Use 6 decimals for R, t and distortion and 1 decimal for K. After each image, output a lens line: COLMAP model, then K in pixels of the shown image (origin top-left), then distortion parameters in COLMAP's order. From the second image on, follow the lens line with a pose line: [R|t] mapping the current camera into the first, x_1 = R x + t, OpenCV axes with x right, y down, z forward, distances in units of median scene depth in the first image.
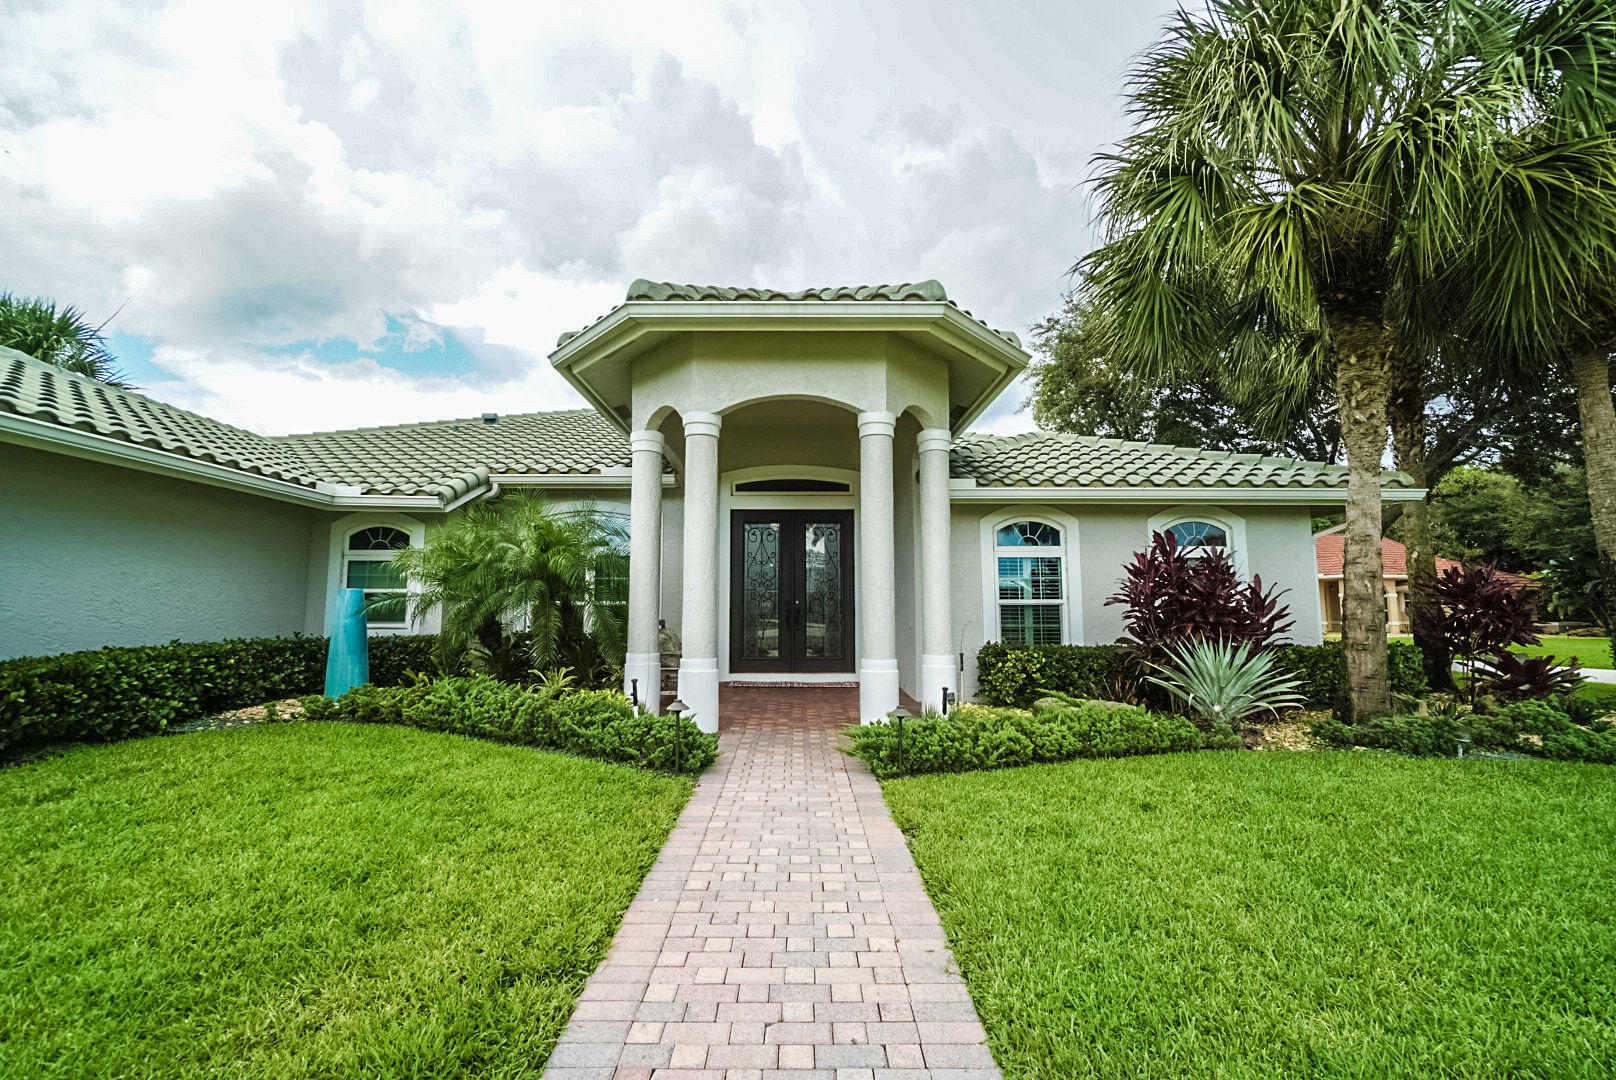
lens RADIAL K [[662.2, 0, 802.7], [0, 662.2, 532.3], [0, 0, 1]] dist [0.012597, 0.000063]
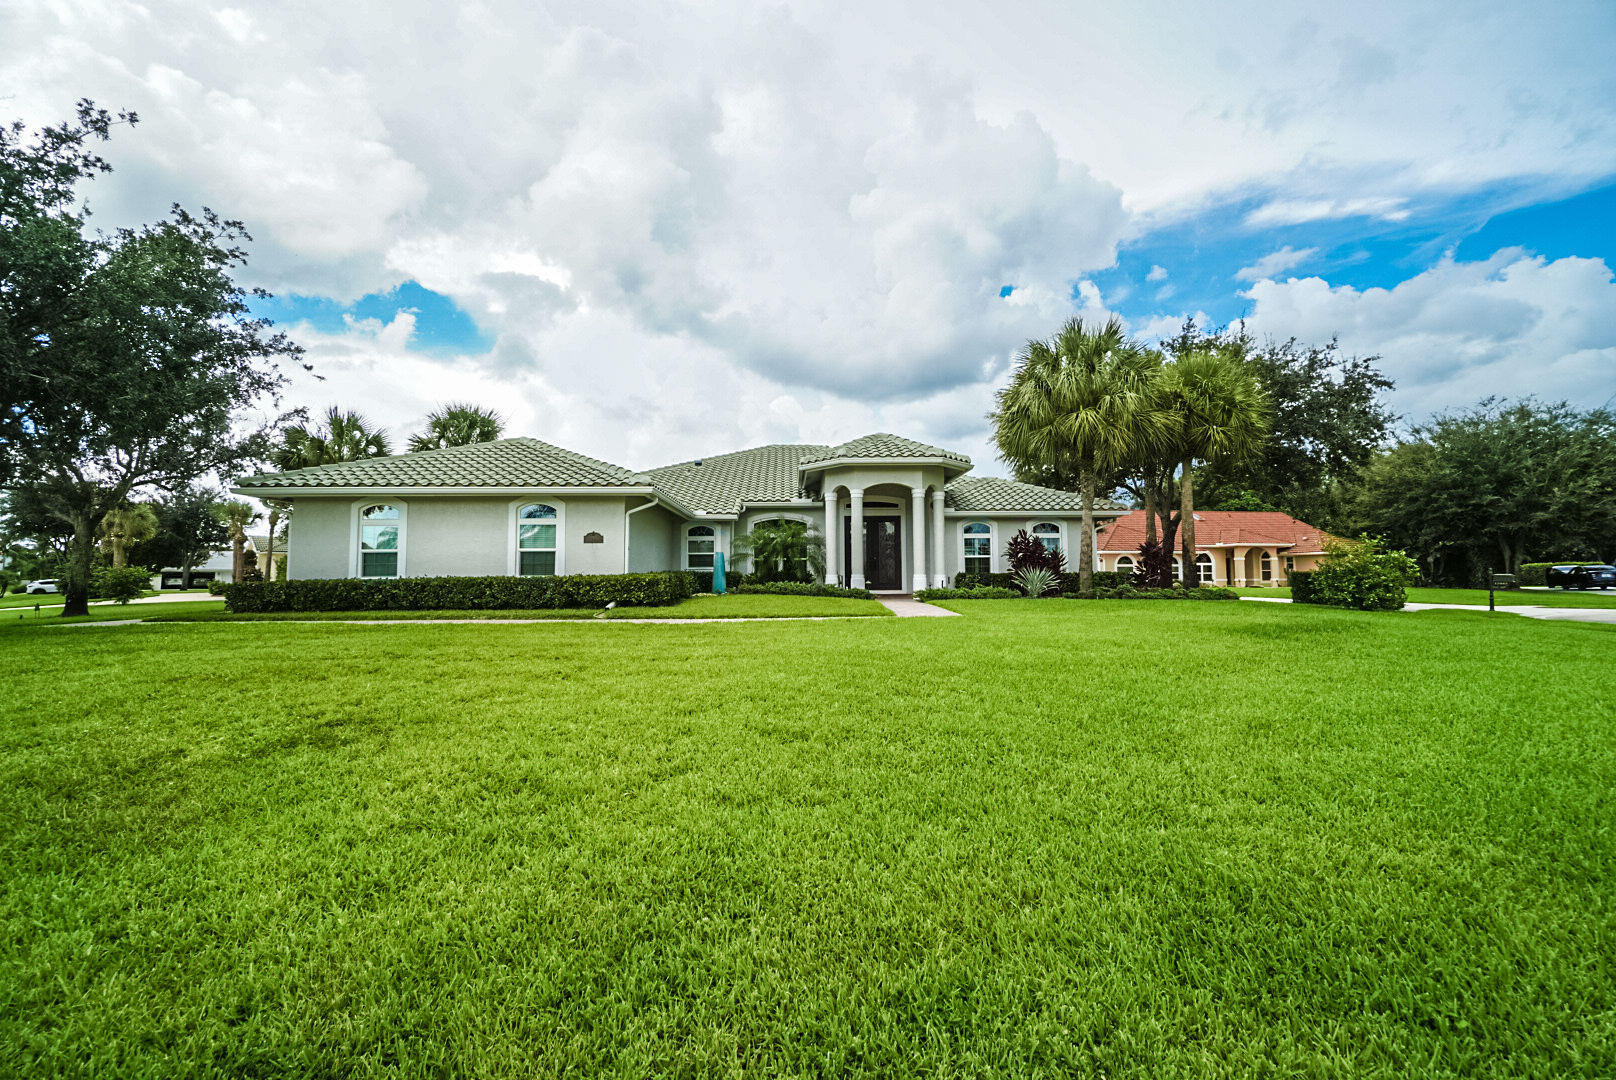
lens RADIAL K [[699.1, 0, 771.7], [0, 699.1, 521.4], [0, 0, 1]] dist [0.001911, 0.000193]
pose [[0.999847, -0.005579, -0.016550, -0.421129], [0.006058, 0.999562, 0.028978, -0.118032], [0.016381, -0.029074, 0.999443, -1.800045]]
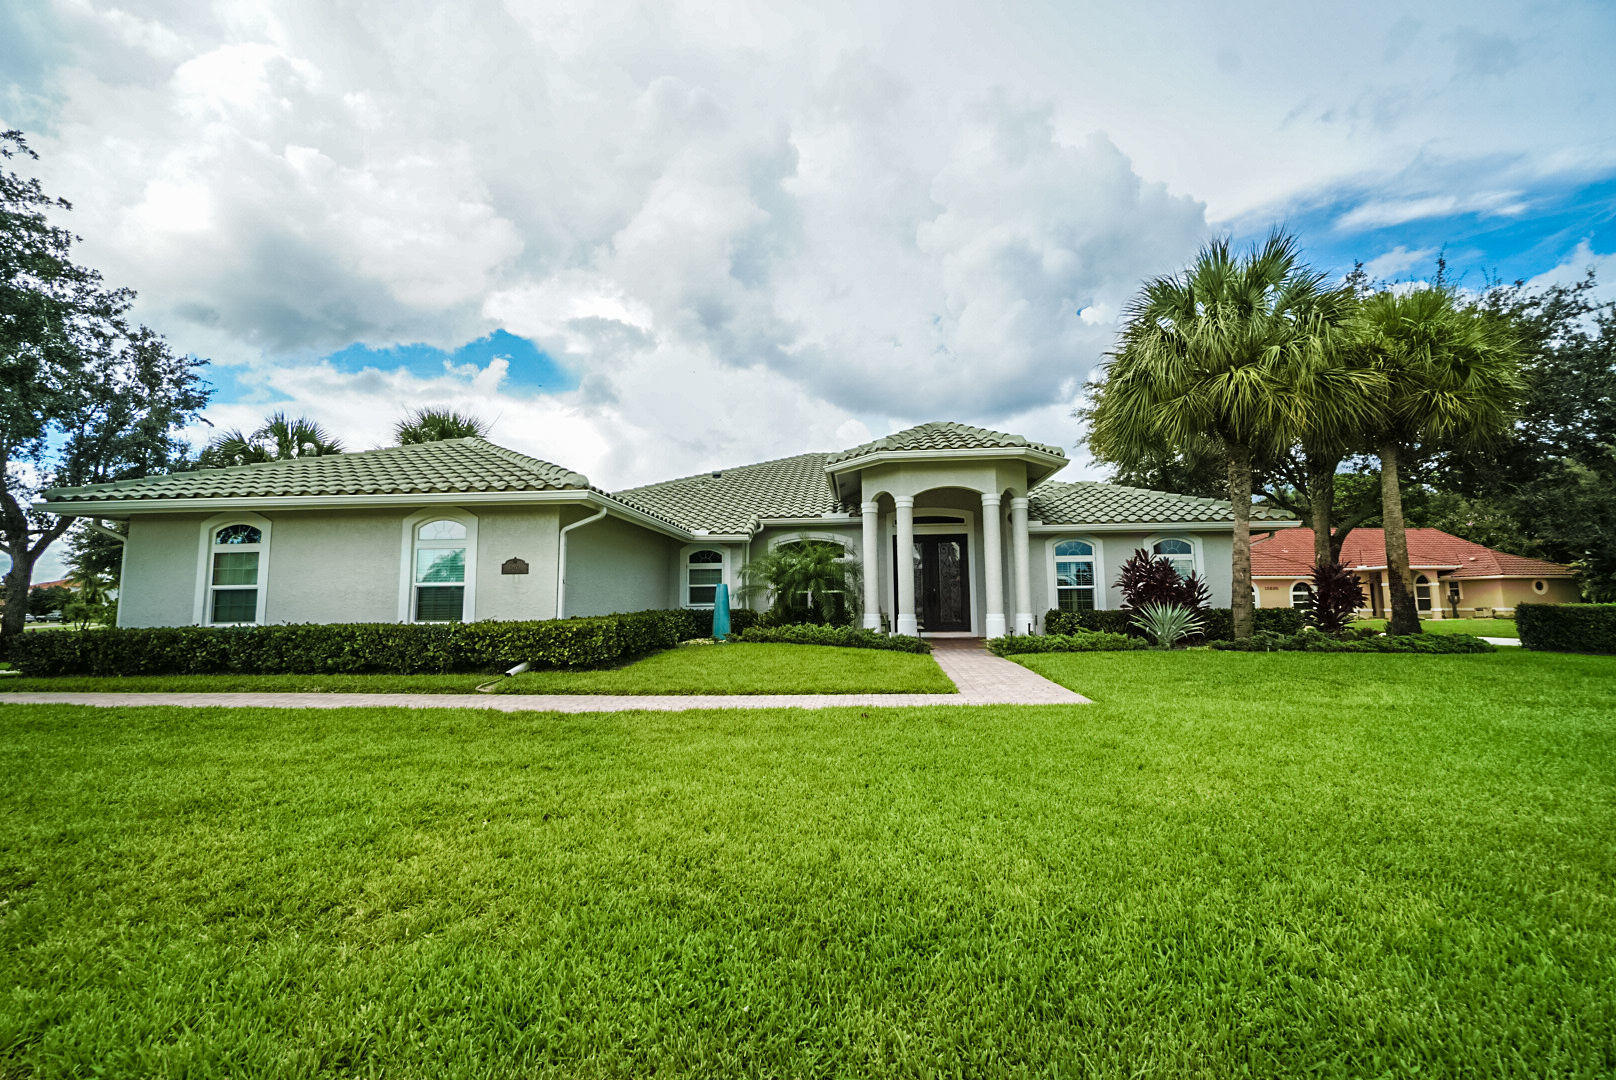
lens RADIAL K [[699.1, 0, 791.1], [0, 699.1, 529.9], [0, 0, 1]] dist [0.001911, 0.000193]
pose [[0.995297, -0.020361, -0.094706, -0.269244], [0.020488, 0.999790, 0.000369, -0.074711], [0.094679, -0.002308, 0.995505, -1.077249]]
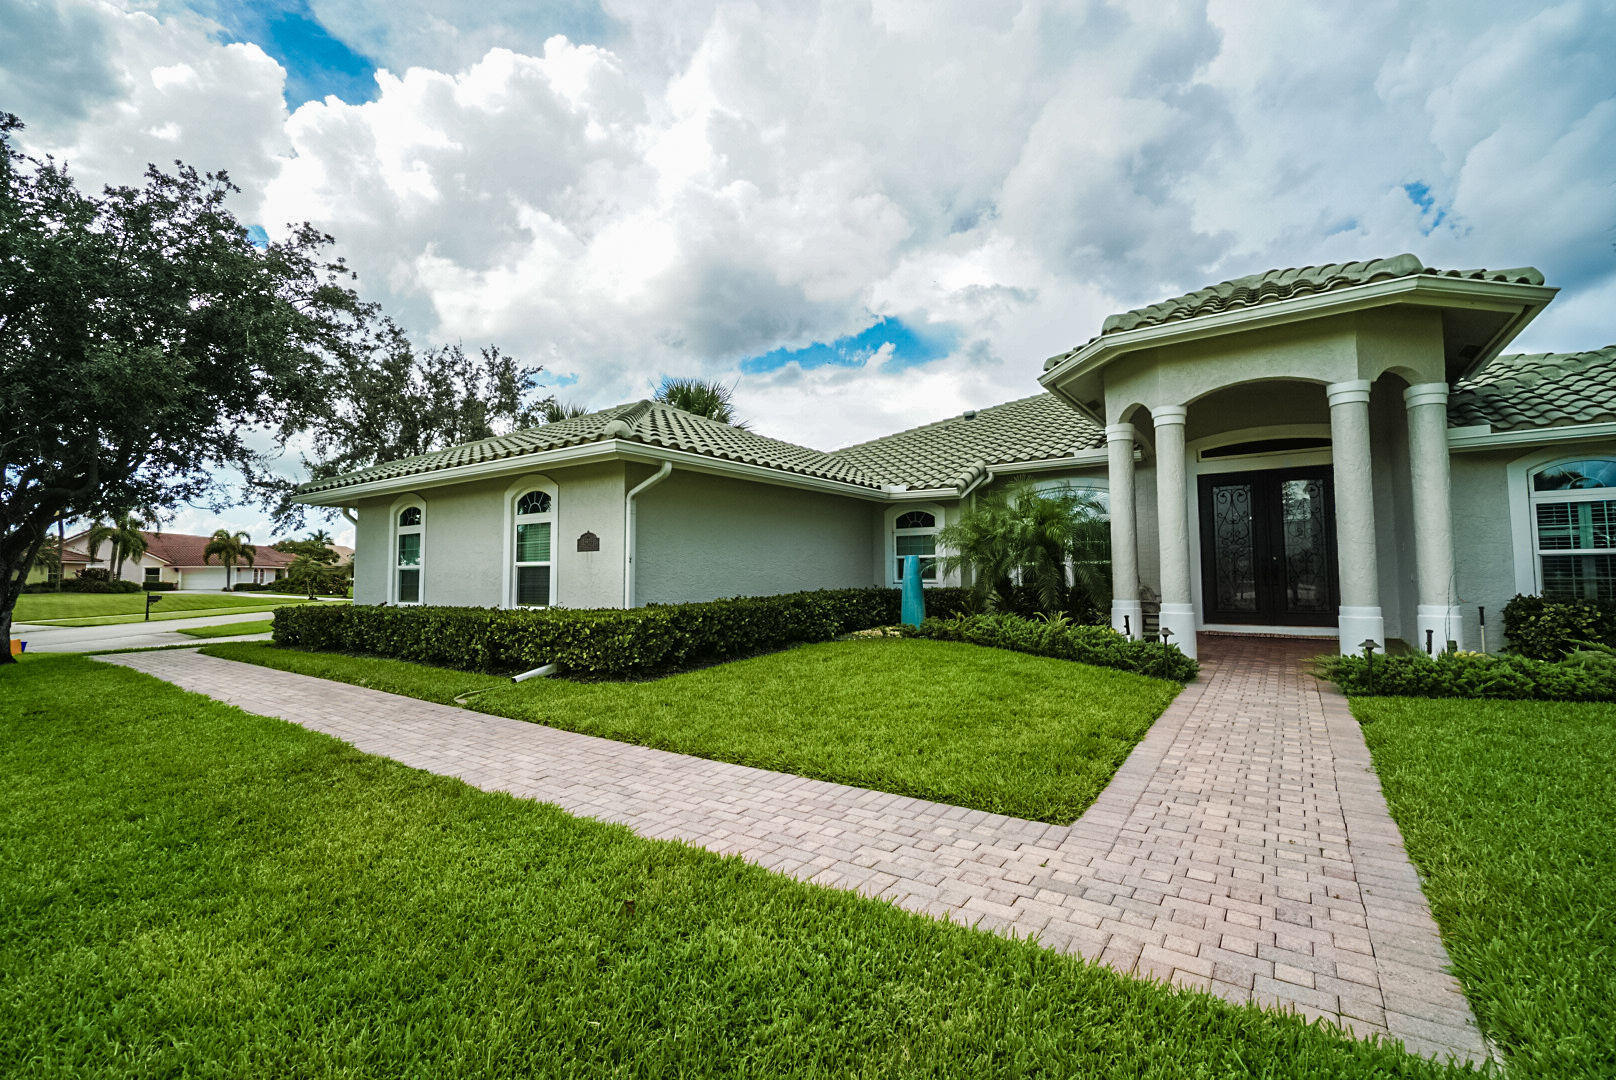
lens RADIAL K [[699.1, 0, 806.2], [0, 699.1, 538.3], [0, 0, 1]] dist [0.001911, 0.000193]
pose [[0.814732, -0.038799, -0.578538, 0.037845], [0.076857, 0.996181, 0.041427, -0.036885], [0.574721, -0.078217, 0.814603, -0.418595]]
